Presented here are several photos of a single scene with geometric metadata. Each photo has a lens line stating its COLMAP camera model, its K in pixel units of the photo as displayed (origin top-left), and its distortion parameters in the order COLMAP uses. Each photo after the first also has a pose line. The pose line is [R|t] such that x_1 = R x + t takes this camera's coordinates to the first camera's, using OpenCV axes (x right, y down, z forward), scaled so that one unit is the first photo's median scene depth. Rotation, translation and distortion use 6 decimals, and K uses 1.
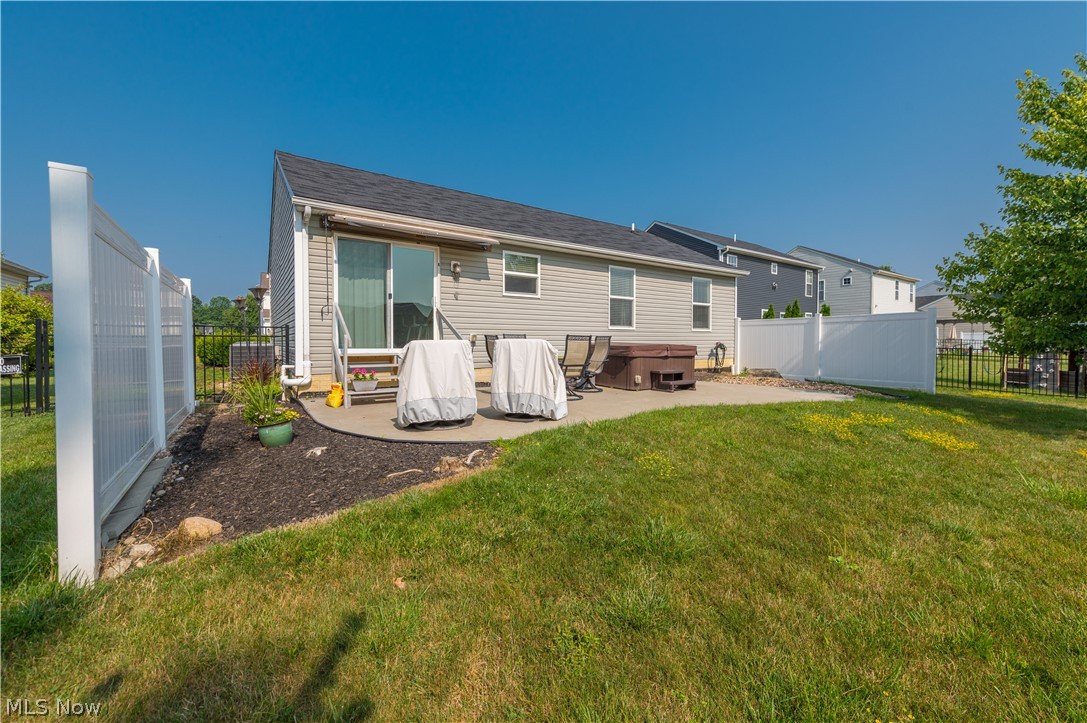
lens RADIAL K [[430.7, 0, 556.2], [0, 430.7, 350.8], [0, 0, 1]] dist [0.015935, -0.004915]
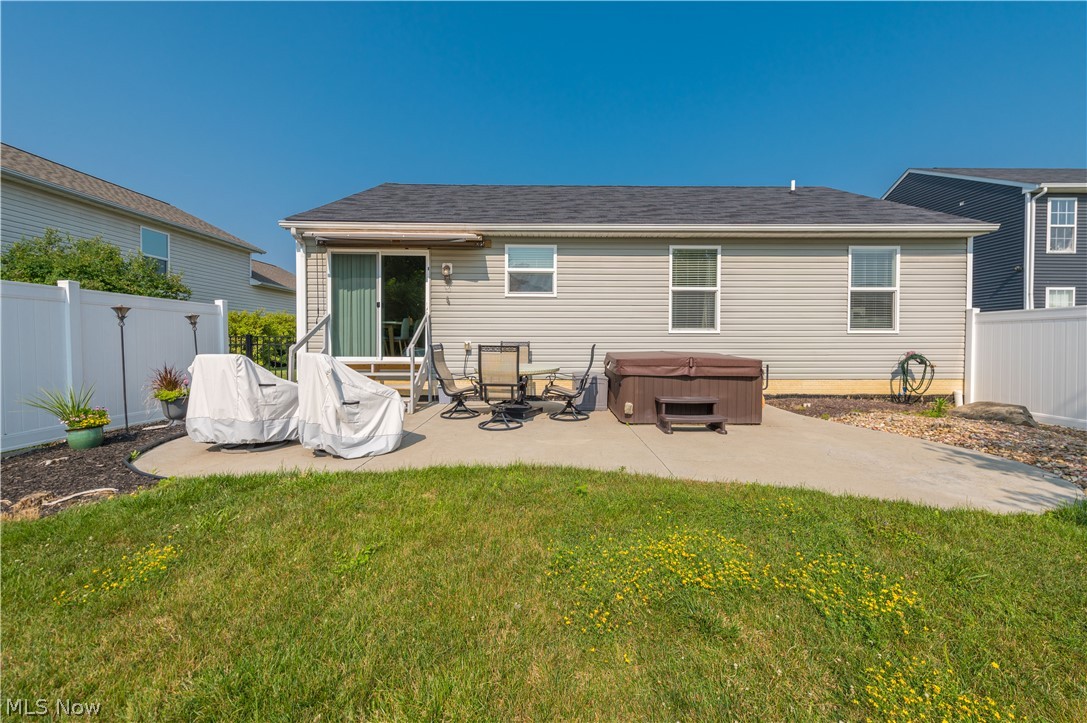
lens RADIAL K [[430.7, 0, 556.2], [0, 430.7, 350.8], [0, 0, 1]] dist [0.015935, -0.004915]
pose [[0.827153, 0.012548, -0.561836, 0.448065], [-0.013027, 0.999910, 0.003153, -0.024053], [0.561825, 0.004711, 0.827243, 0.342580]]
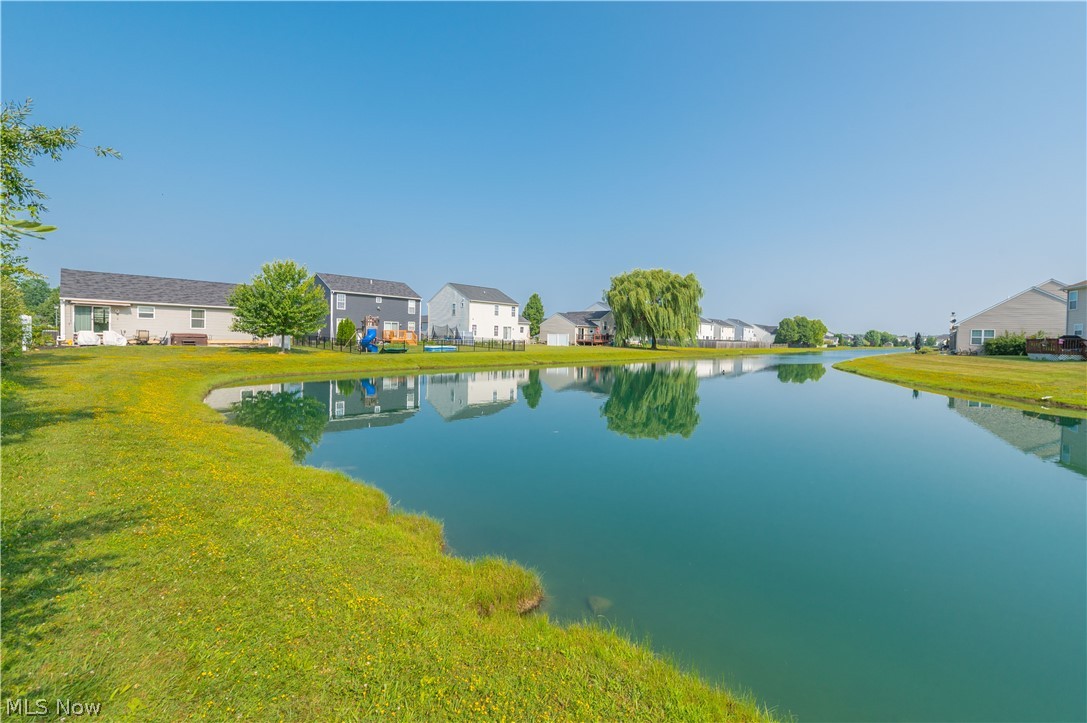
lens RADIAL K [[430.7, 0, 556.2], [0, 430.7, 350.8], [0, 0, 1]] dist [0.015935, -0.004915]
pose [[0.976353, 0.015316, 0.215637, 2.461944], [-0.017748, 0.999799, 0.009349, 0.040505], [-0.215451, -0.012955, 0.976429, -3.227650]]
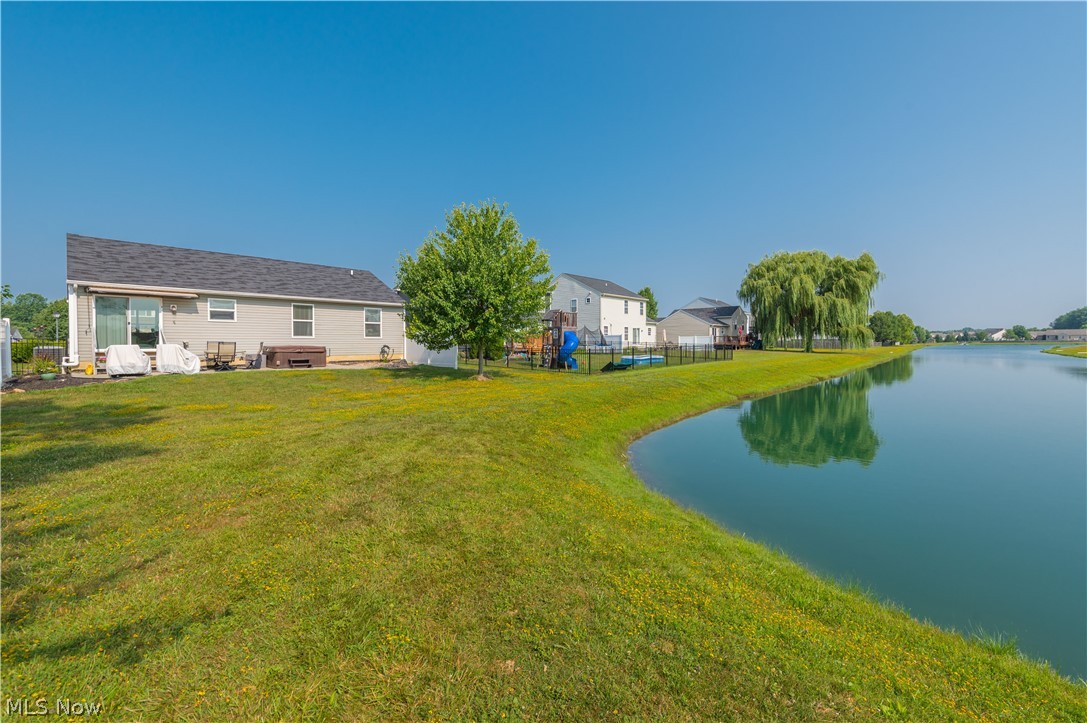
lens RADIAL K [[430.7, 0, 556.2], [0, 430.7, 350.8], [0, 0, 1]] dist [0.015935, -0.004915]
pose [[0.976100, -0.008153, 0.217167, 0.976759], [0.009209, 0.999950, -0.003851, 0.026077], [-0.217125, 0.005759, 0.976127, -1.242797]]
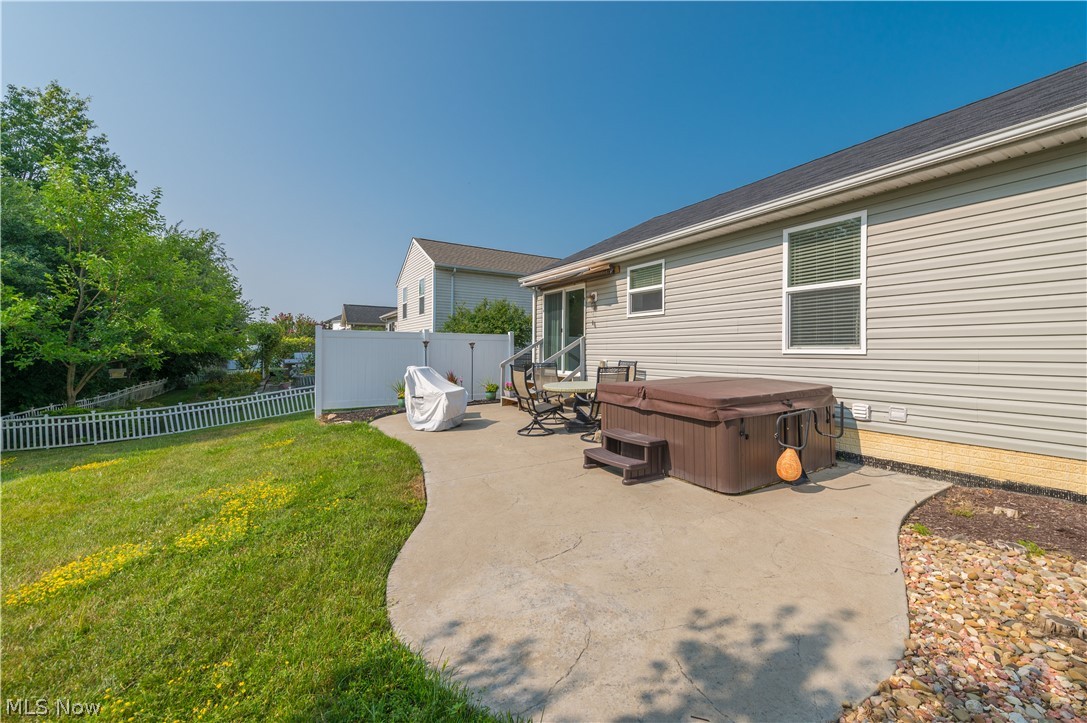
lens RADIAL K [[430.5, 0, 556.8], [0, 430.5, 356.0], [0, 0, 1]] dist [0.002688, 0.000006]
pose [[-0.060508, 0.011645, -0.998100, 0.782155], [-0.024433, 0.999615, 0.013144, -0.056828], [0.997869, 0.025182, -0.060200, 0.908959]]
